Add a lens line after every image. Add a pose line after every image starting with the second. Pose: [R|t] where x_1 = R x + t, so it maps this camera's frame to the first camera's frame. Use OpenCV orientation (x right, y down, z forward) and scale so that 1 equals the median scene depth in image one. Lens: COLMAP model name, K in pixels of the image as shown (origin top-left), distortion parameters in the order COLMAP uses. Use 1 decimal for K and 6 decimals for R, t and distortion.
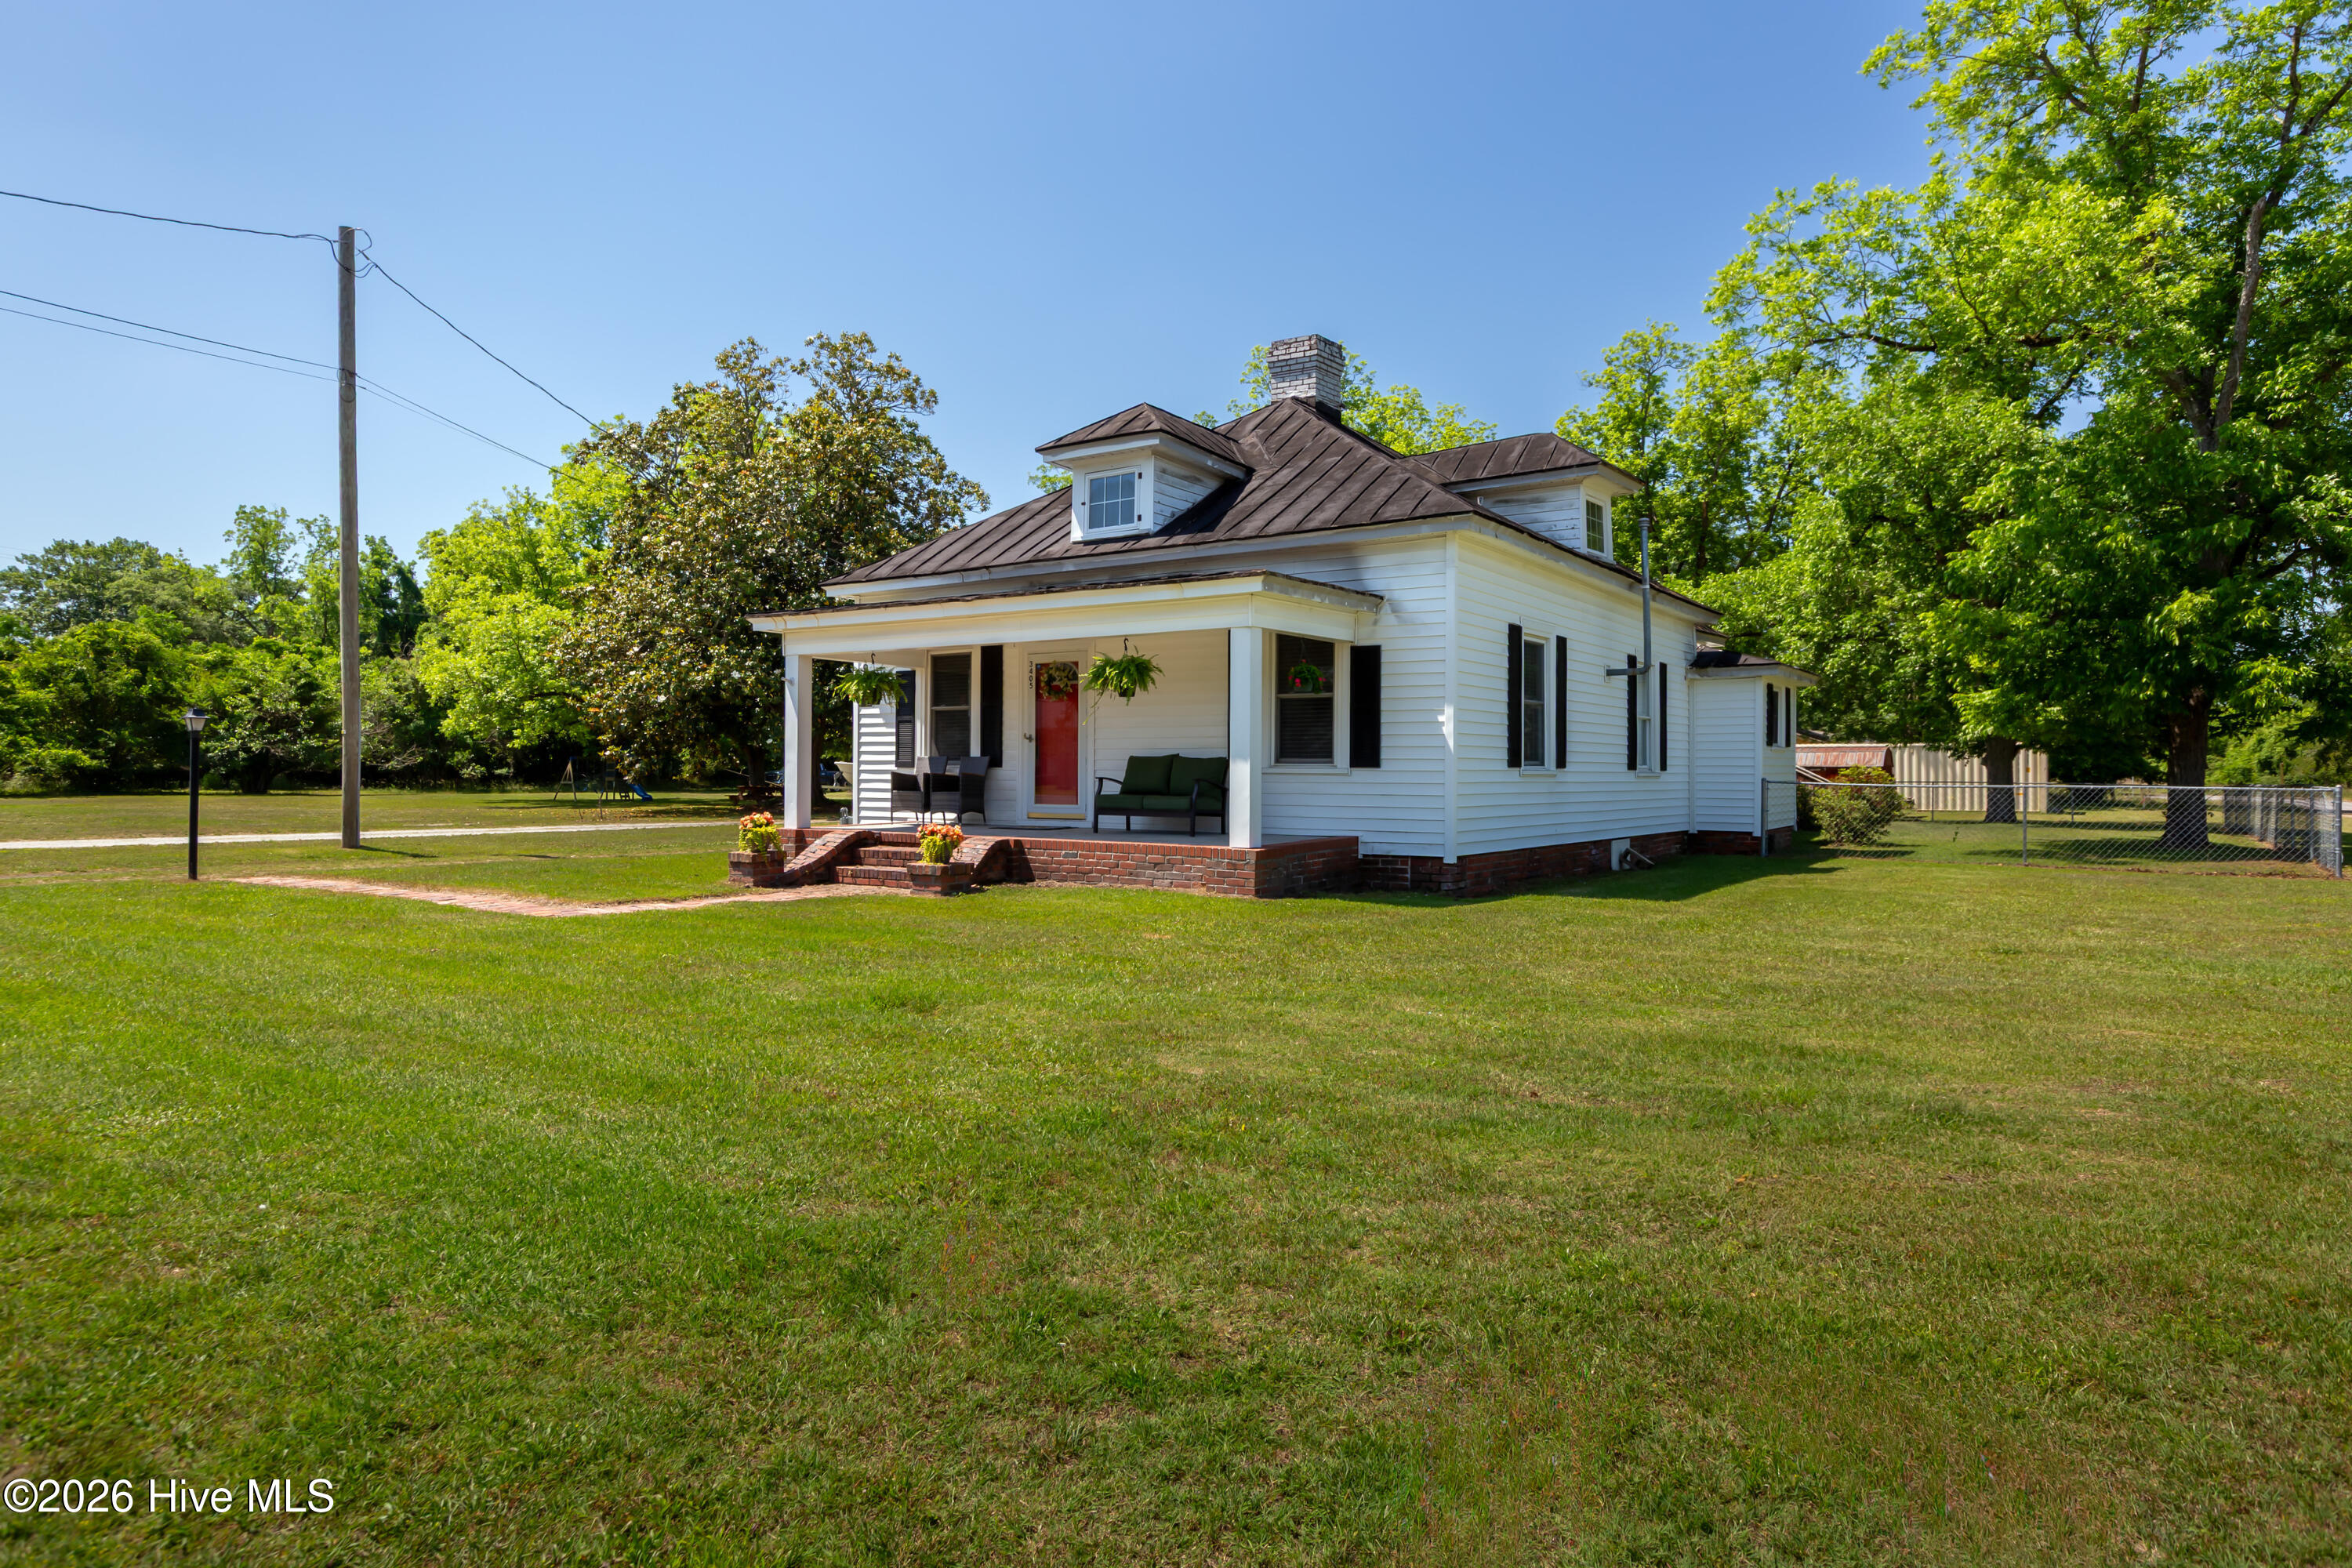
lens RADIAL K [[1372.0, 0, 1176.0], [0, 1372.0, 784.0], [0, 0, 1]] dist [0.000153, -0.000126]
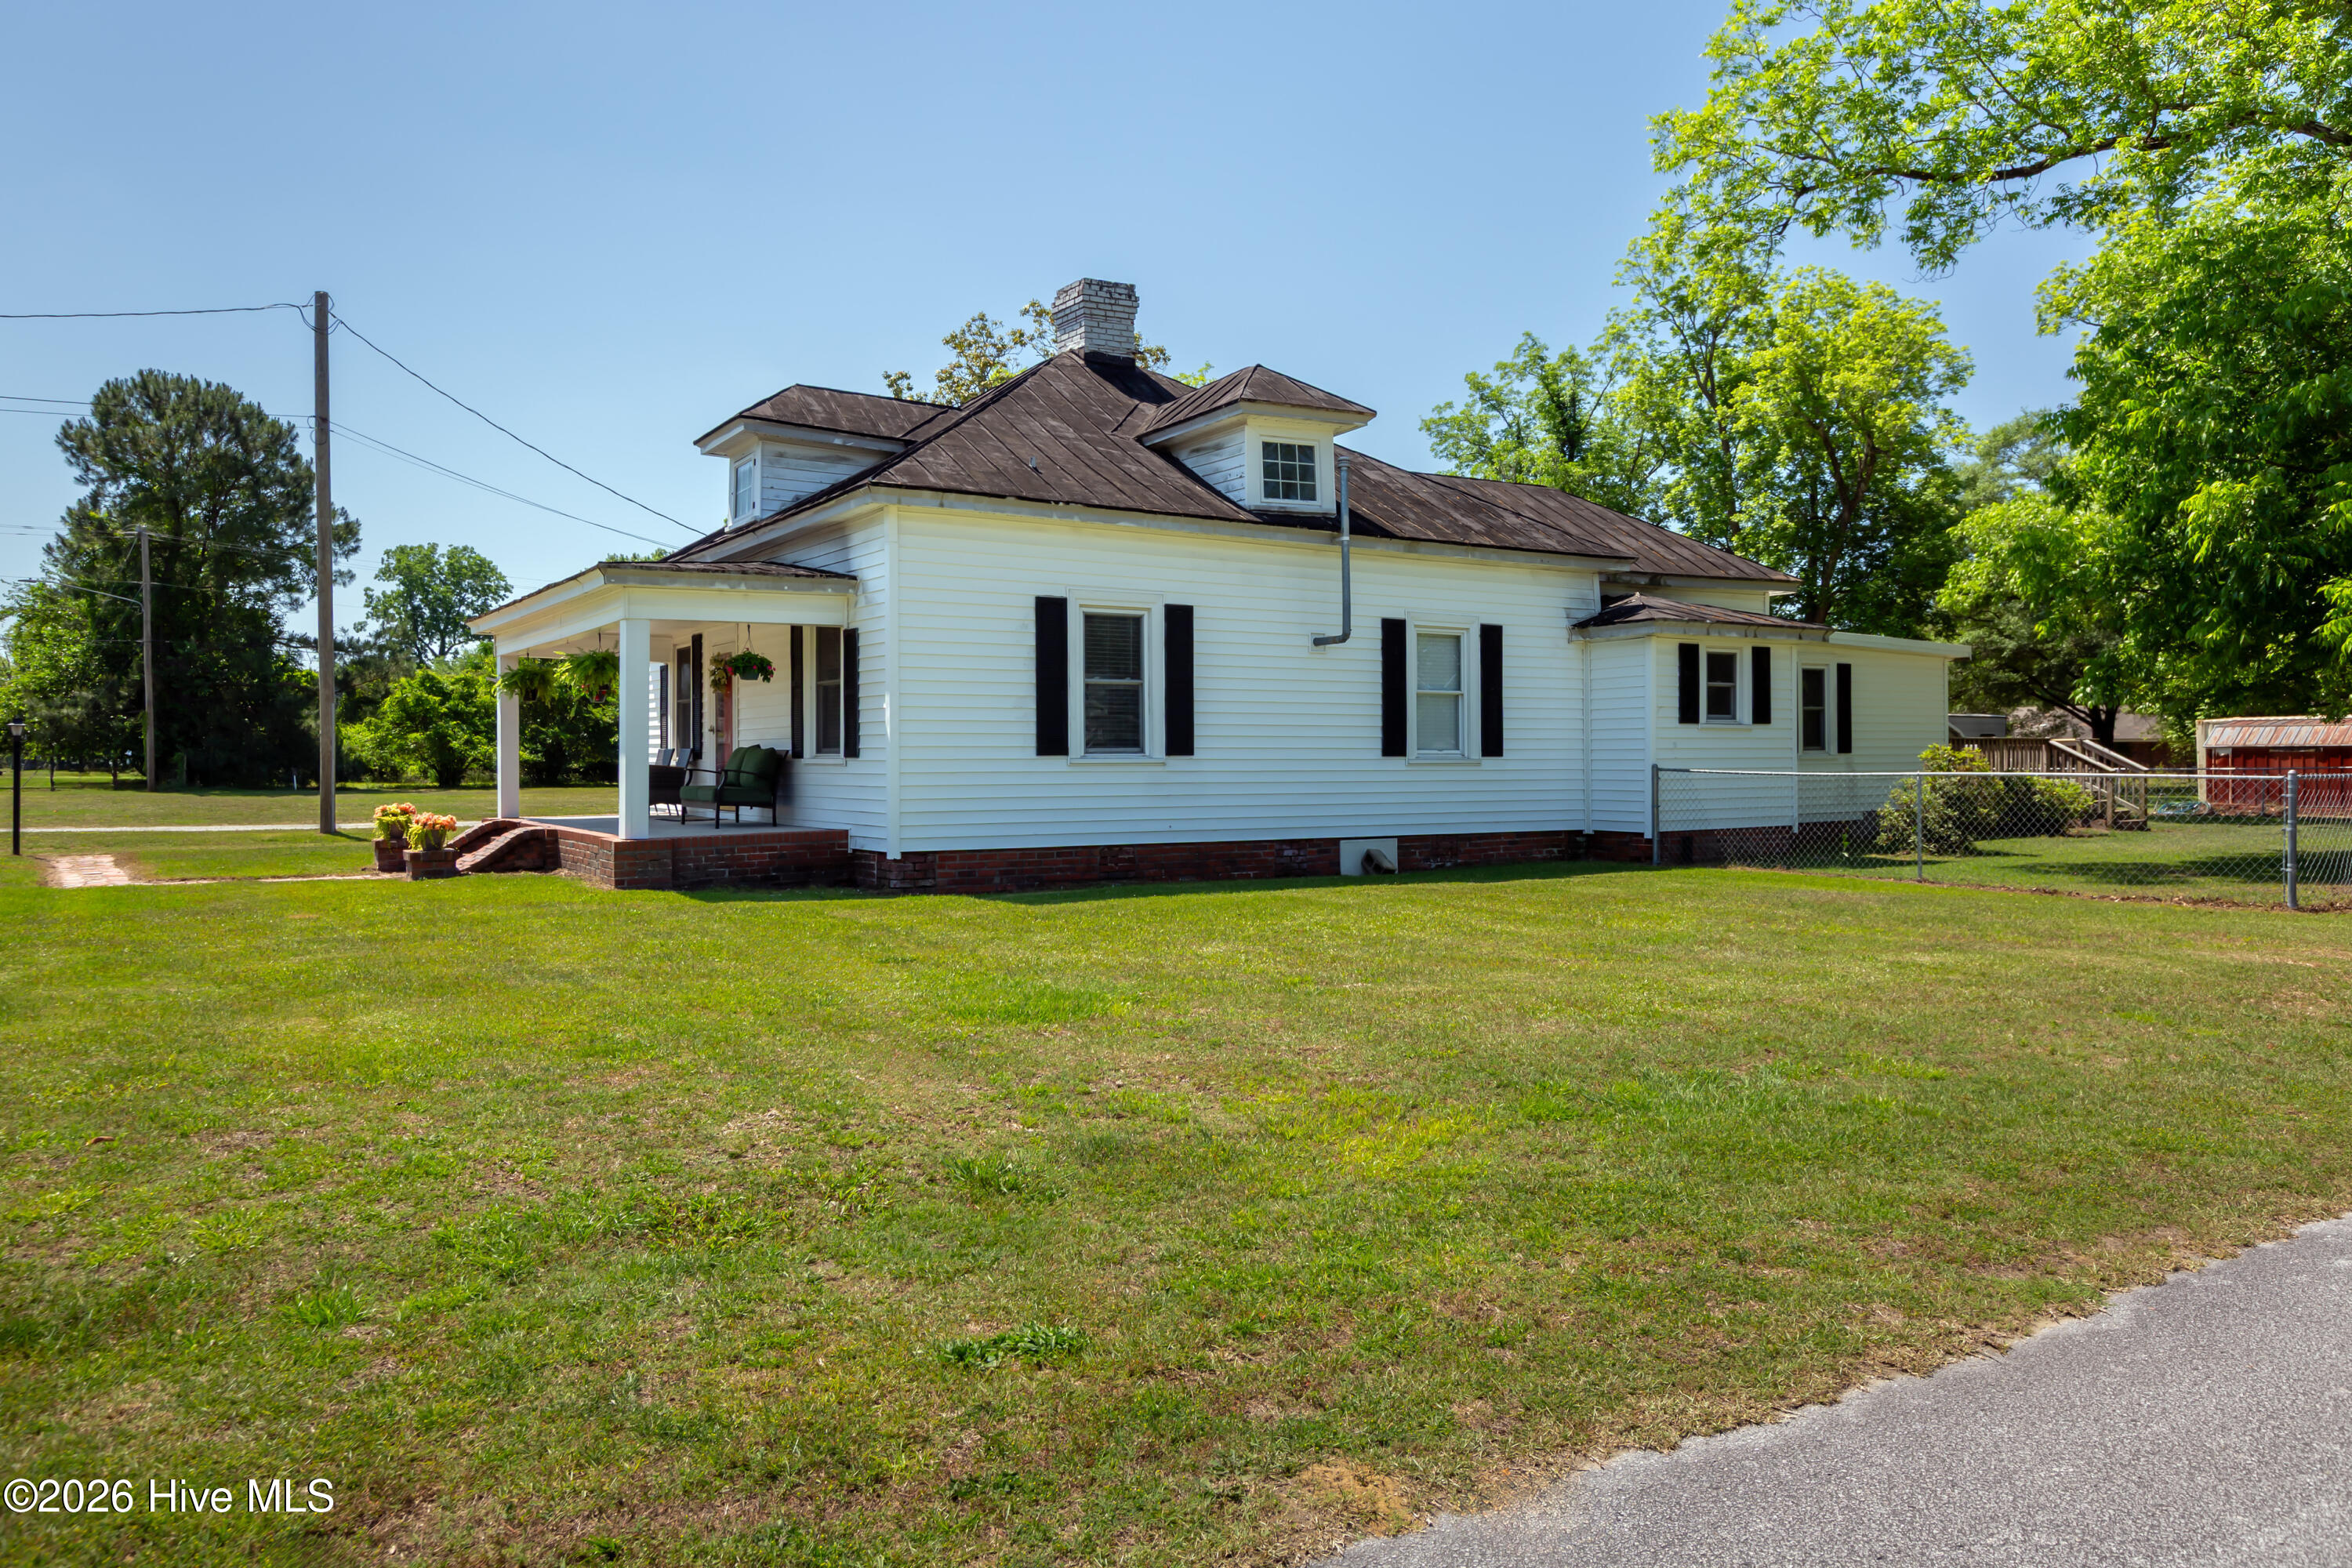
lens RADIAL K [[1602.8, 0, 1171.2], [0, 1602.8, 773.9], [0, 0, 1]] dist [0.018511, 0.000076]
pose [[0.918542, -0.006432, -0.395271, 0.637074], [0.005456, 0.999979, -0.003595, 0.003737], [0.395286, 0.001145, 0.918557, 0.055496]]
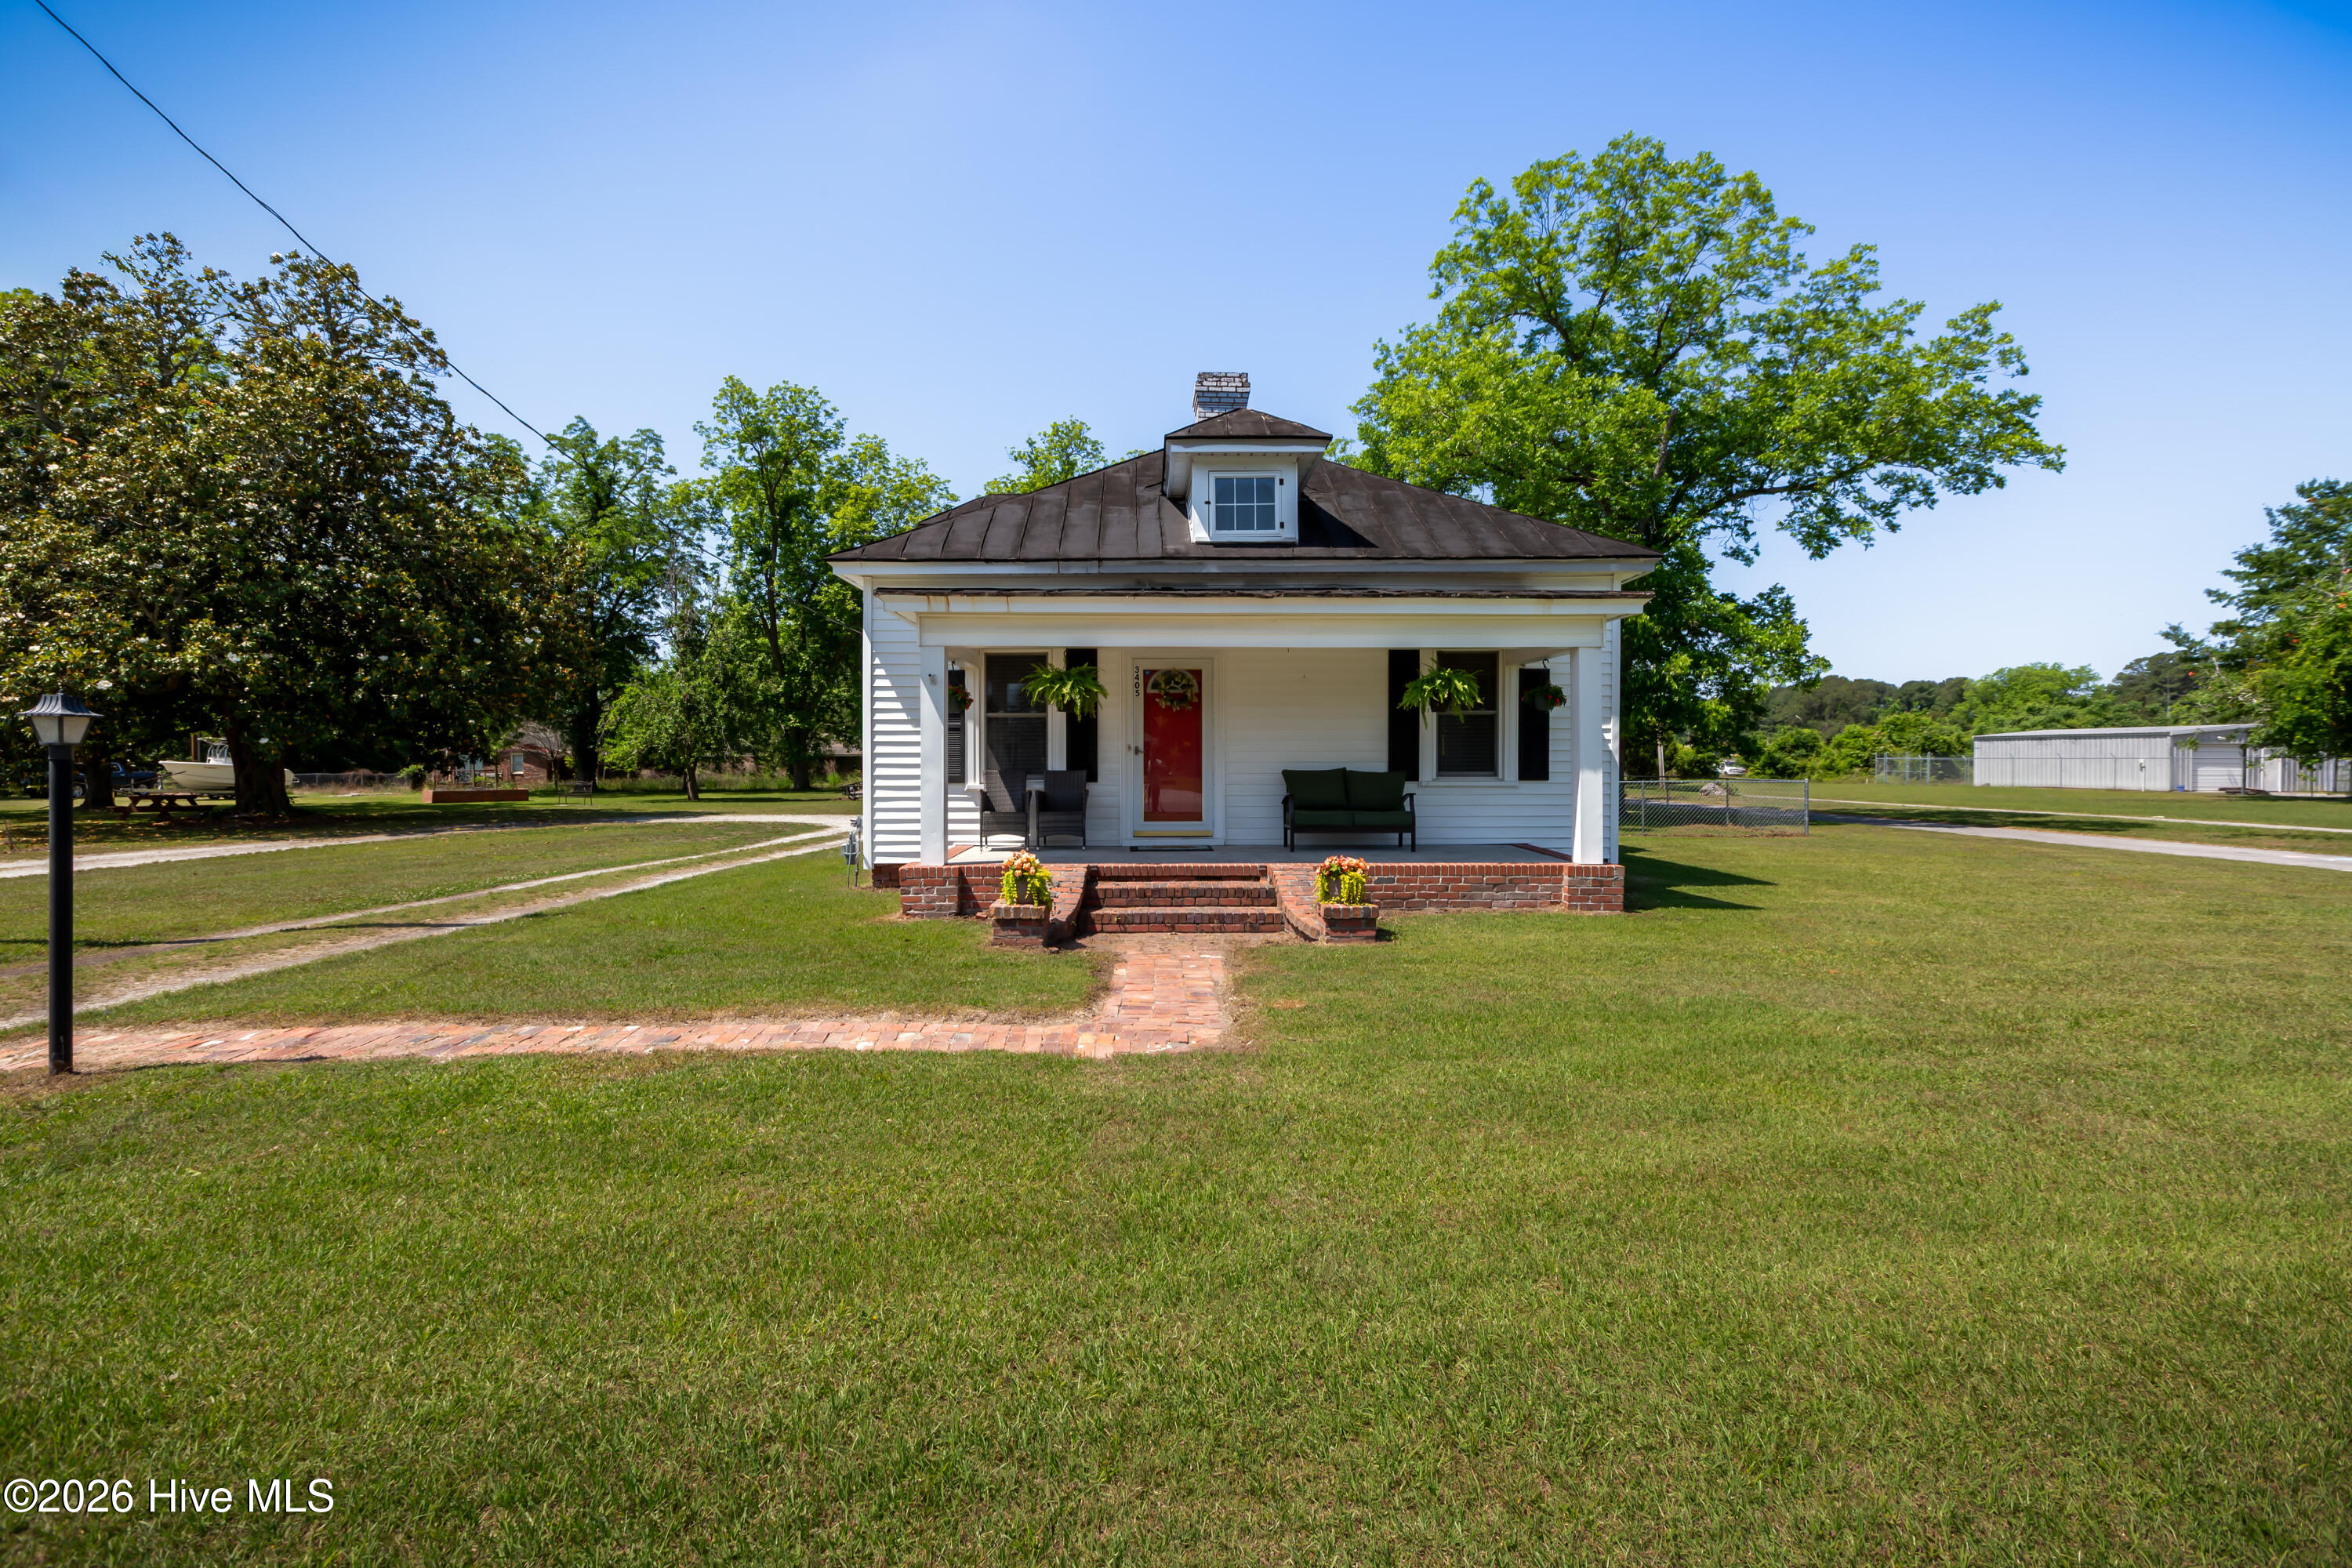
lens RADIAL K [[1060.6, 0, 1178.9], [0, 1060.6, 785.2], [0, 0, 1]] dist [-0.000231, -0.000060]
pose [[0.817178, -0.018513, 0.576088, -0.479228], [0.011332, 0.999807, 0.016056, -0.020519], [-0.576274, -0.006592, 0.817230, 0.390213]]
